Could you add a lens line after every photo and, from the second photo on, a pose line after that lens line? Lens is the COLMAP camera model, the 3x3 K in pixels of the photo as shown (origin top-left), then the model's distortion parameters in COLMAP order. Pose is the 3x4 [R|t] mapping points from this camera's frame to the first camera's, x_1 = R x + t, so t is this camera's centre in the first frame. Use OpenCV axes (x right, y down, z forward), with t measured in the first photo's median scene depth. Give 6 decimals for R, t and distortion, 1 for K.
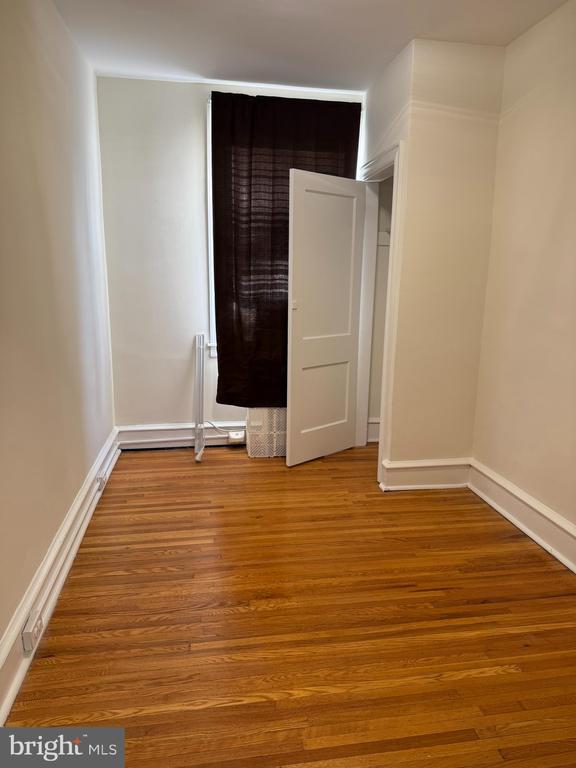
lens RADIAL K [[535.5, 0, 288.1], [0, 535.5, 382.7], [0, 0, 1]] dist [0.084042, -0.122123]
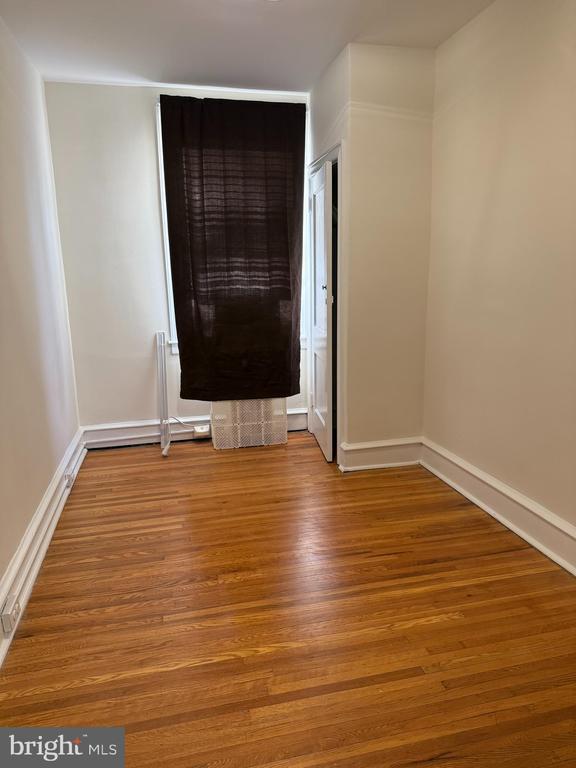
lens RADIAL K [[536.7, 0, 286.9], [0, 536.7, 384.6], [0, 0, 1]] dist [0.096330, -0.136971]
pose [[0.997156, -0.047216, 0.058748, 0.016540], [0.046876, 0.998875, 0.007163, 0.020228], [-0.059020, -0.004389, 0.998247, -0.062842]]
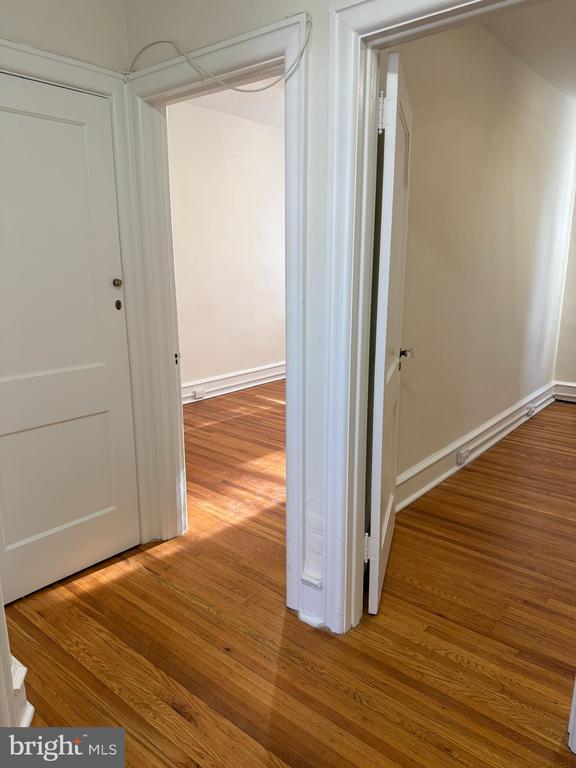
lens RADIAL K [[536.7, 0, 286.9], [0, 536.7, 384.6], [0, 0, 1]] dist [0.096330, -0.136971]
pose [[0.652585, 0.158922, -0.740862, 0.330335], [-0.138945, 0.986277, 0.089177, 0.094414], [0.744867, 0.044743, 0.665711, -0.487348]]
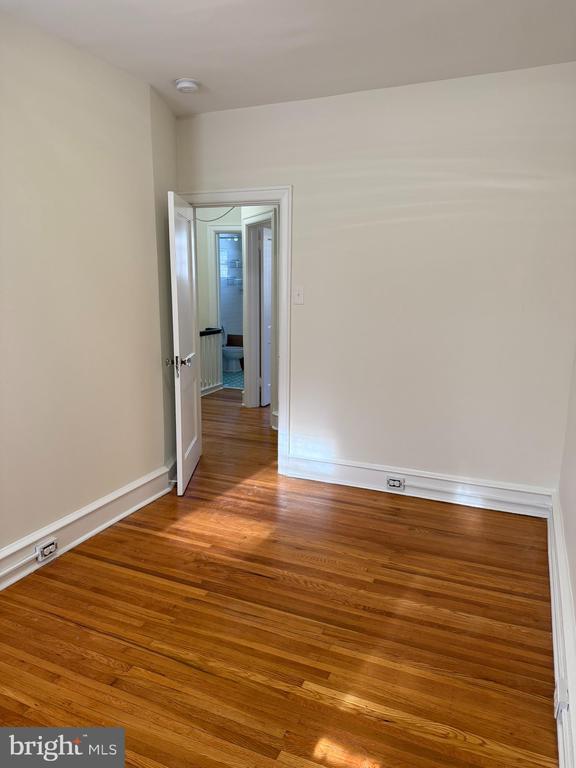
lens RADIAL K [[536.7, 0, 286.9], [0, 536.7, 384.6], [0, 0, 1]] dist [0.096330, -0.136971]
pose [[-0.834013, -0.129560, 0.536318, -1.272112], [0.089861, 0.927165, 0.363718, -0.285140], [-0.544378, 0.351539, -0.761625, 1.080637]]
